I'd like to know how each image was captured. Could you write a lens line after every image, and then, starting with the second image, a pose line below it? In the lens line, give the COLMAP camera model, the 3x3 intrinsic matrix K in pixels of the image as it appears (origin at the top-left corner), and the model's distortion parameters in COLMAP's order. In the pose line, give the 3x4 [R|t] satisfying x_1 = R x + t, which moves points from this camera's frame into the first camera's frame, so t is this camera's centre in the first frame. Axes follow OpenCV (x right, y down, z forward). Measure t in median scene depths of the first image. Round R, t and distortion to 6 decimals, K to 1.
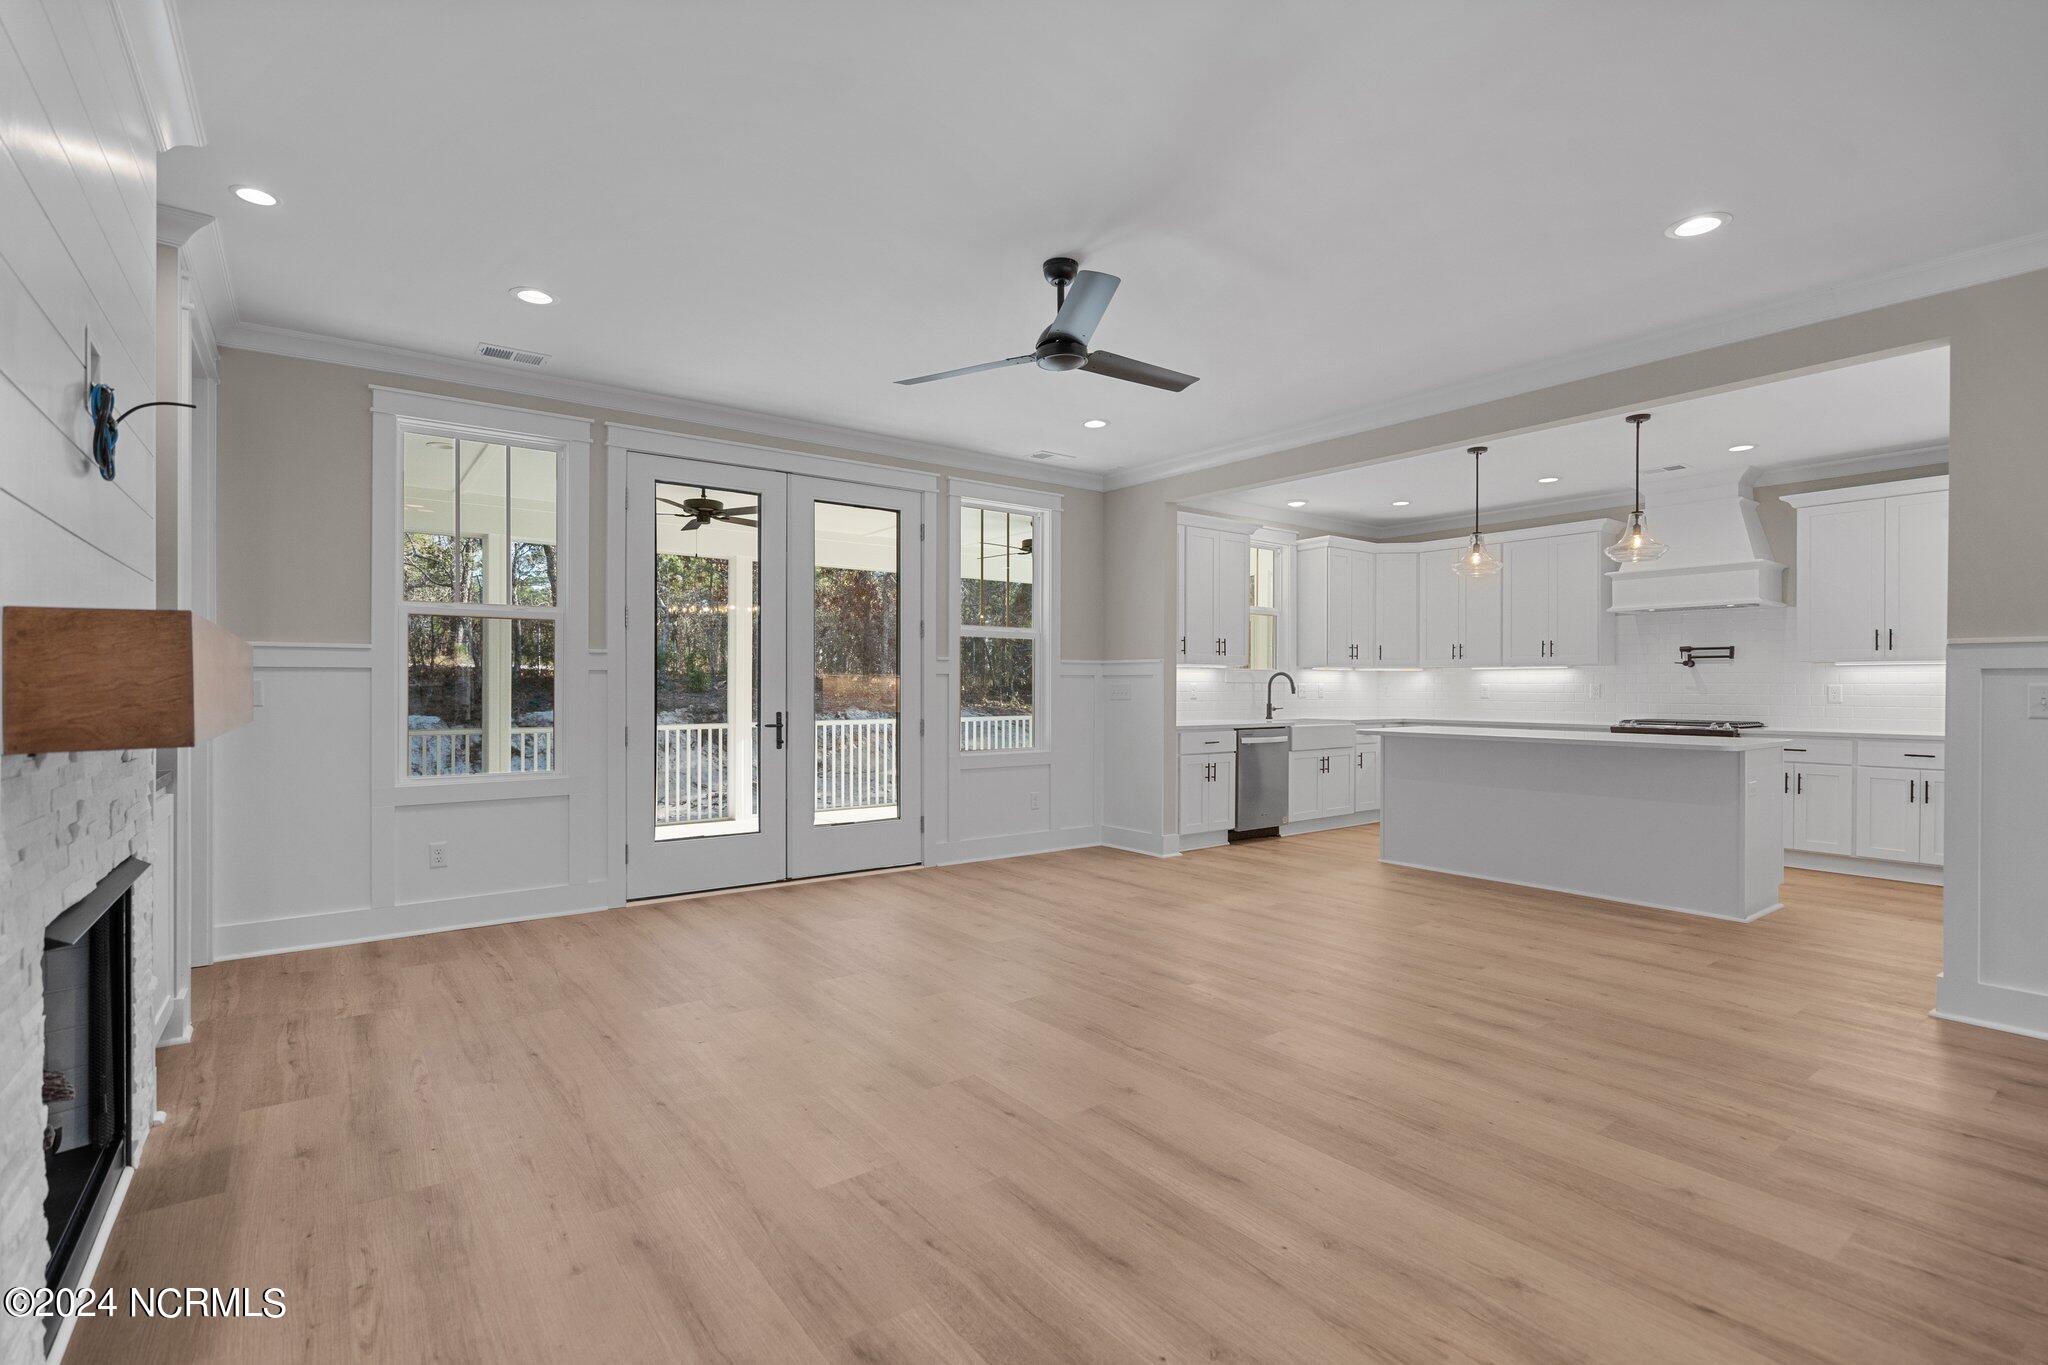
lens RADIAL K [[945.5, 0, 1026.1], [0, 945.5, 685.7], [0, 0, 1]] dist [-0.002539, -0.000364]
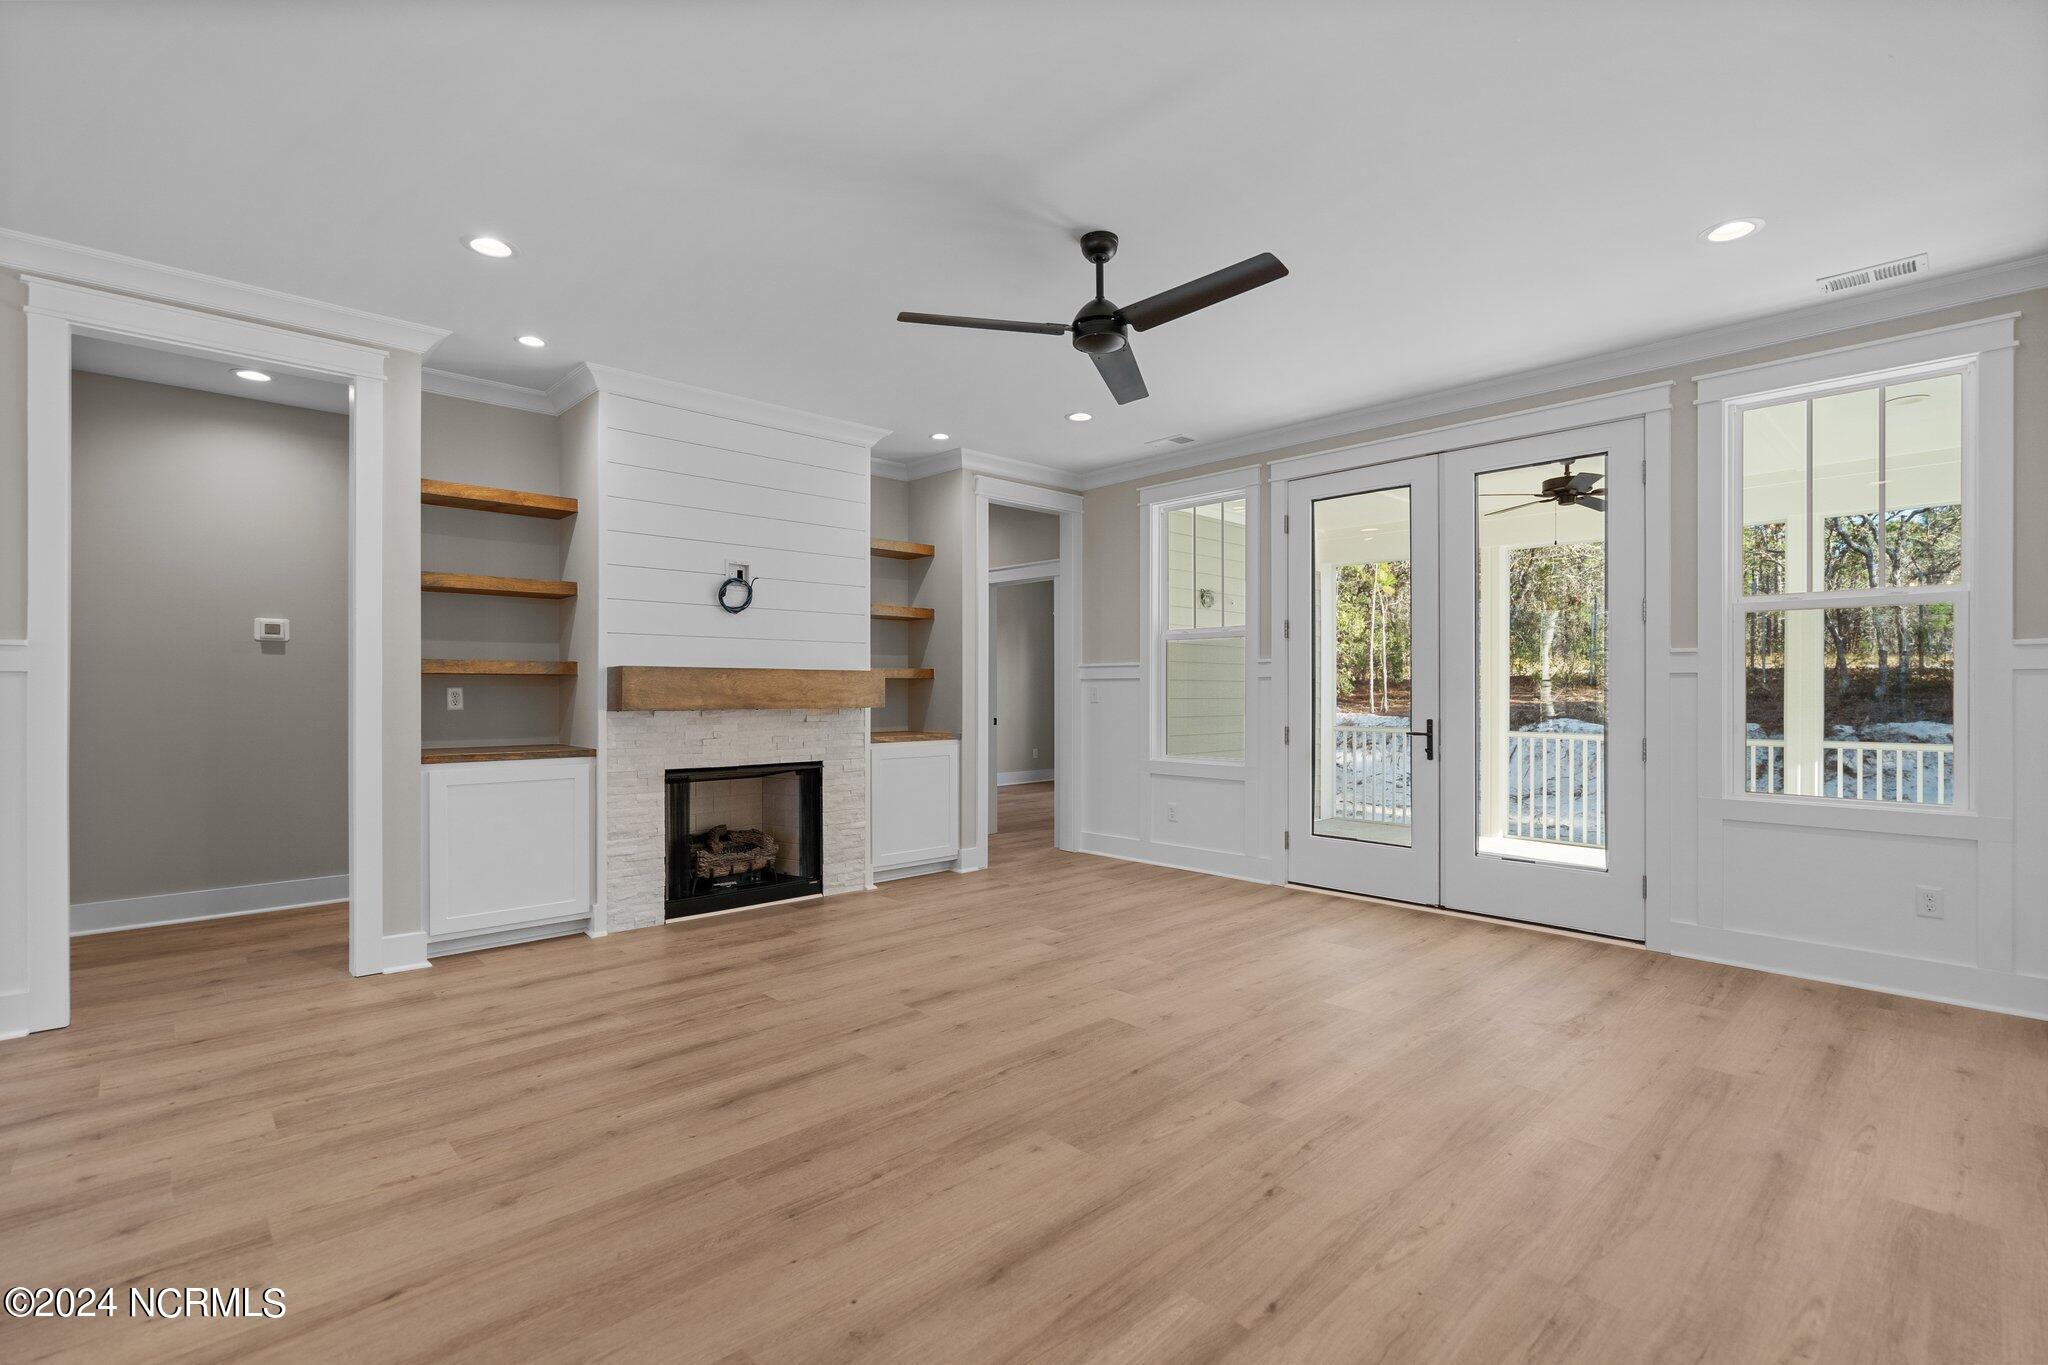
lens RADIAL K [[928.8, 0, 1008.3], [0, 928.8, 685.8], [0, 0, 1]] dist [-0.000013, 0.000075]
pose [[0.101832, -0.005055, -0.994789, 0.508198], [-0.000711, 0.999986, -0.005154, 0.000501], [0.994801, 0.001232, 0.101827, 0.441500]]
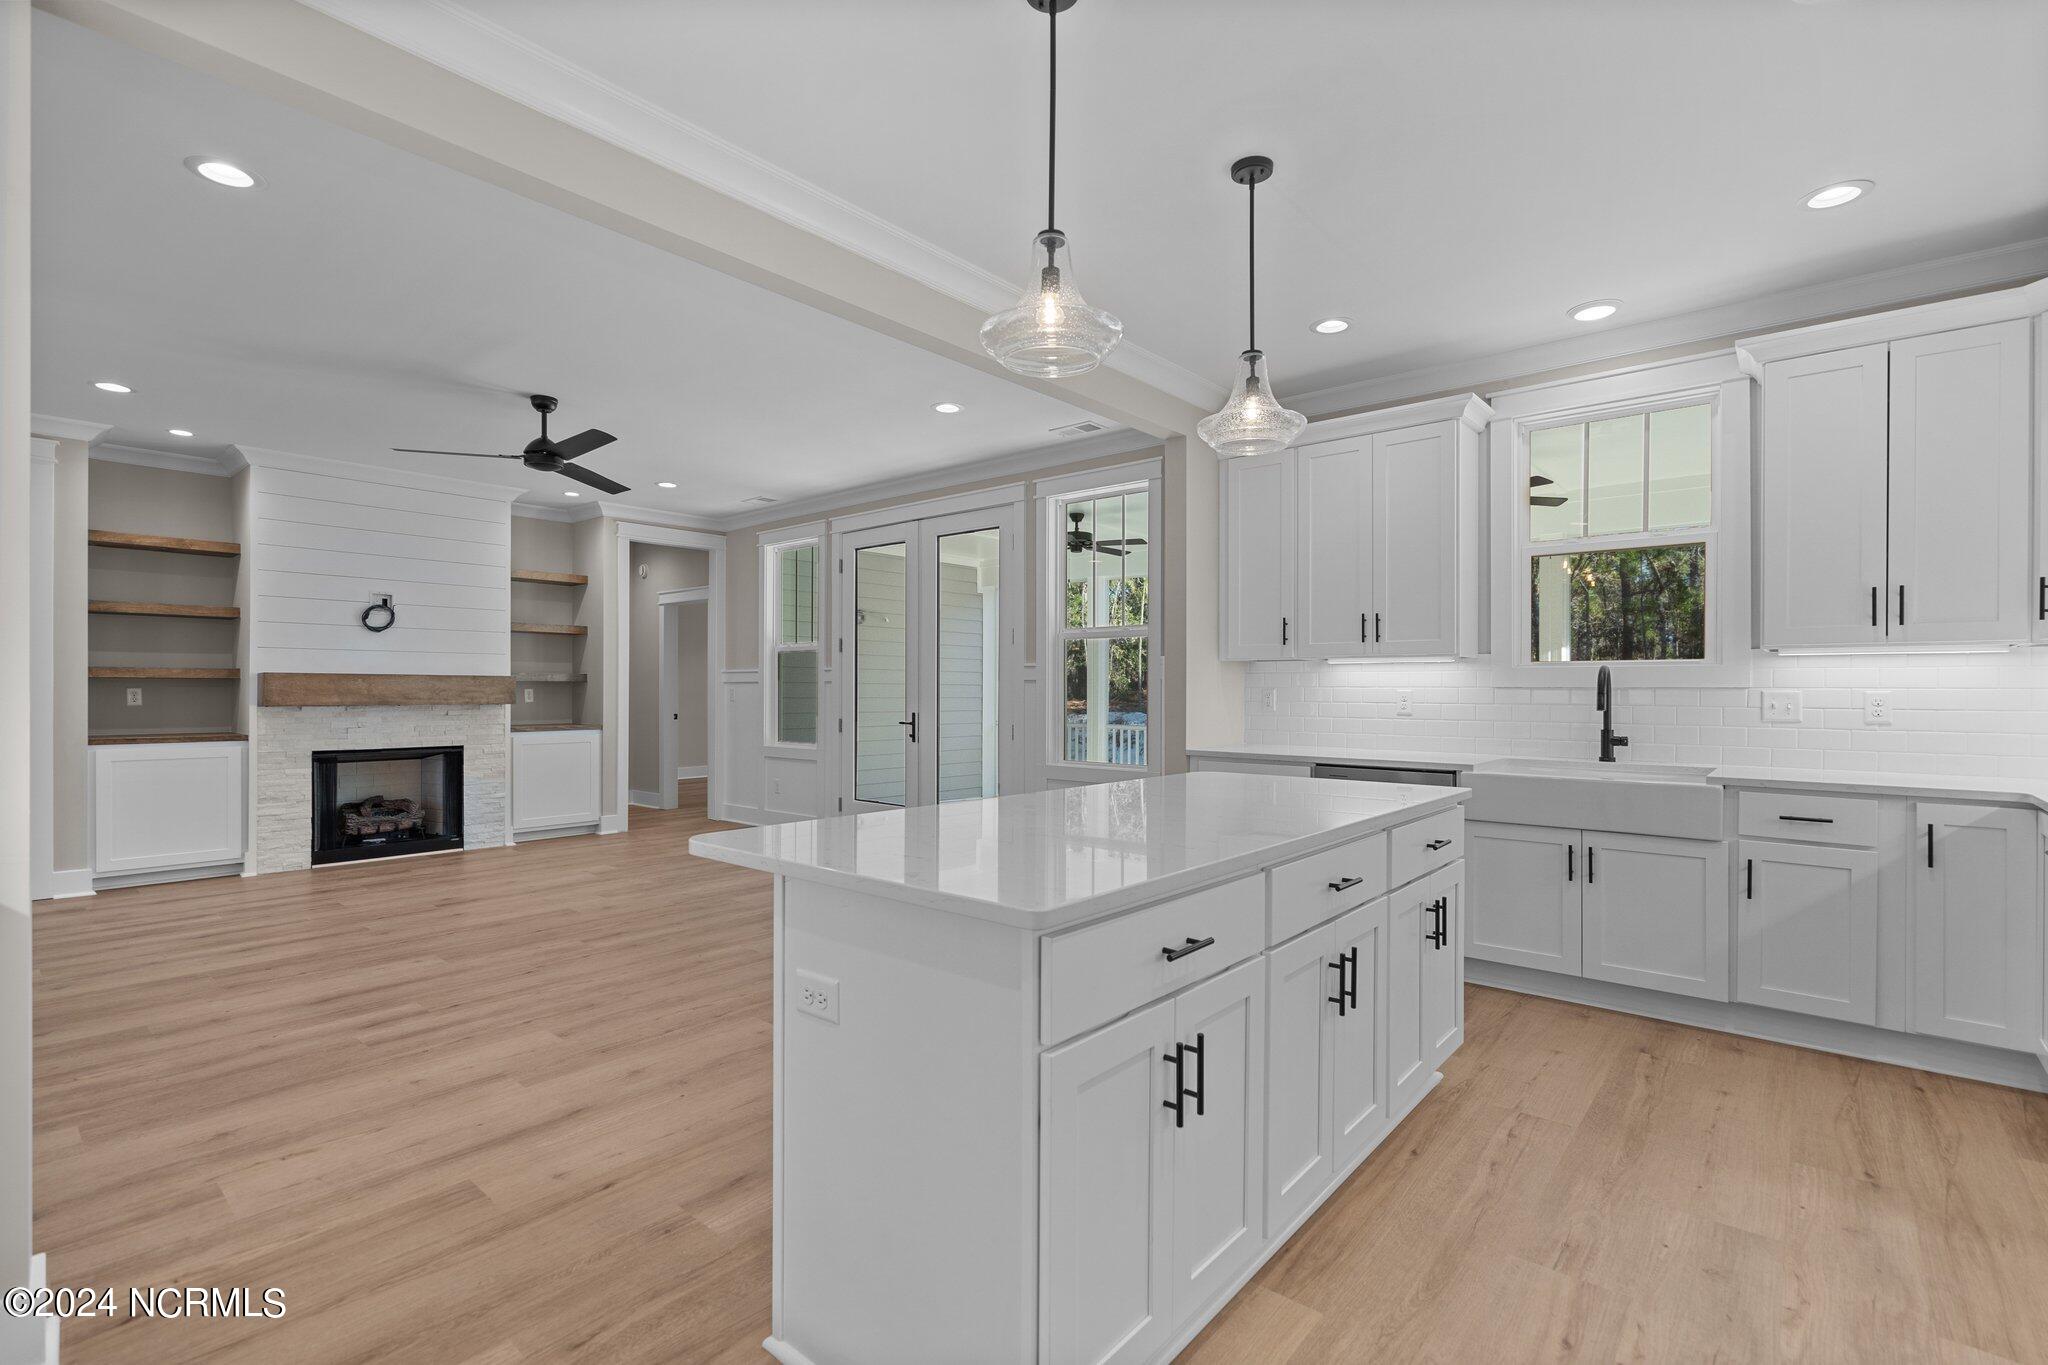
lens RADIAL K [[928.8, 0, 1008.3], [0, 928.8, 685.8], [0, 0, 1]] dist [-0.000013, 0.000075]
pose [[0.205416, -0.004887, -0.978662, 0.844353], [-0.002156, 0.999983, -0.005446, -0.000855], [0.978672, 0.003229, 0.205402, 0.757309]]
